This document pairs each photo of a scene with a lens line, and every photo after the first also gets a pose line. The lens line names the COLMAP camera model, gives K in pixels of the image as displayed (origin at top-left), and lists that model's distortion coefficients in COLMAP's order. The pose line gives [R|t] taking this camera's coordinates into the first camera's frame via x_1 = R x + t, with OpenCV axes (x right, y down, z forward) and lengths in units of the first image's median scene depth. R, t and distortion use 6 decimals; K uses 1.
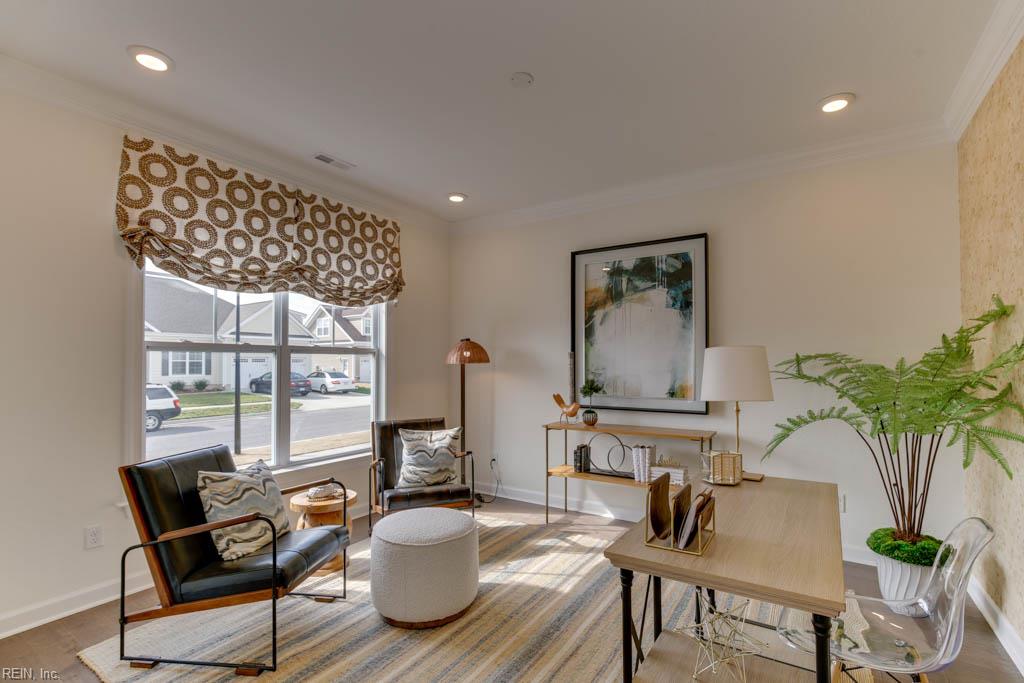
lens RADIAL K [[475.9, 0, 519.9], [0, 475.9, 360.9], [0, 0, 1]] dist [-0.005311, 0.002251]
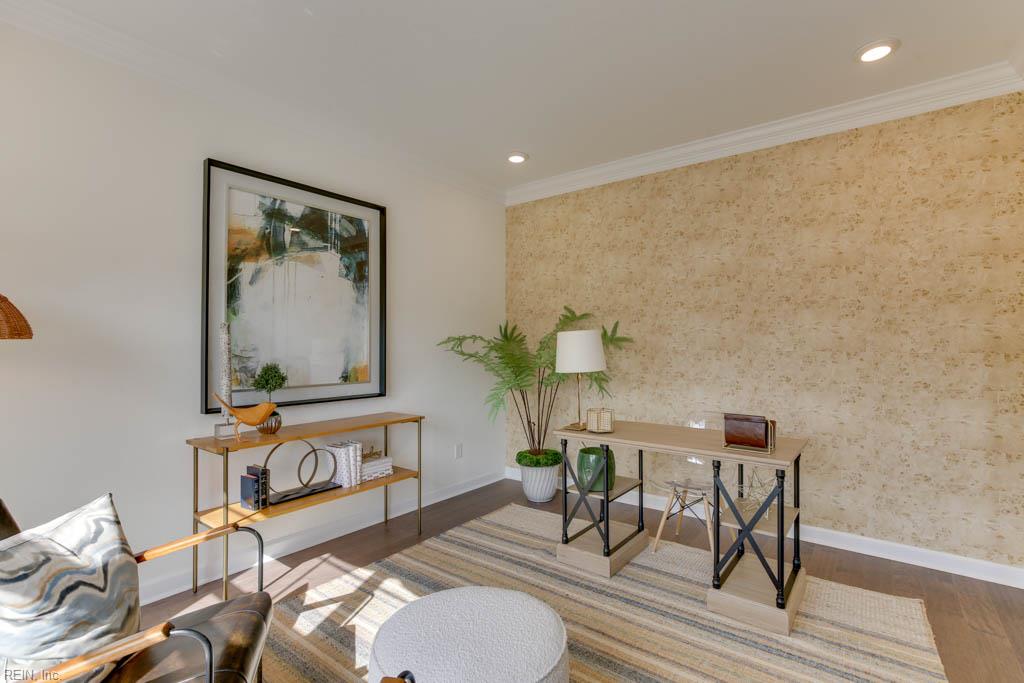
lens RADIAL K [[475.9, 0, 513.1], [0, 475.9, 341.0], [0, 0, 1]] dist [-0.005311, 0.002251]
pose [[0.075510, 0.009005, 0.997104, -0.509423], [-0.007356, 0.999937, -0.008473, 0.007488], [-0.997118, -0.006695, 0.075572, 0.621631]]
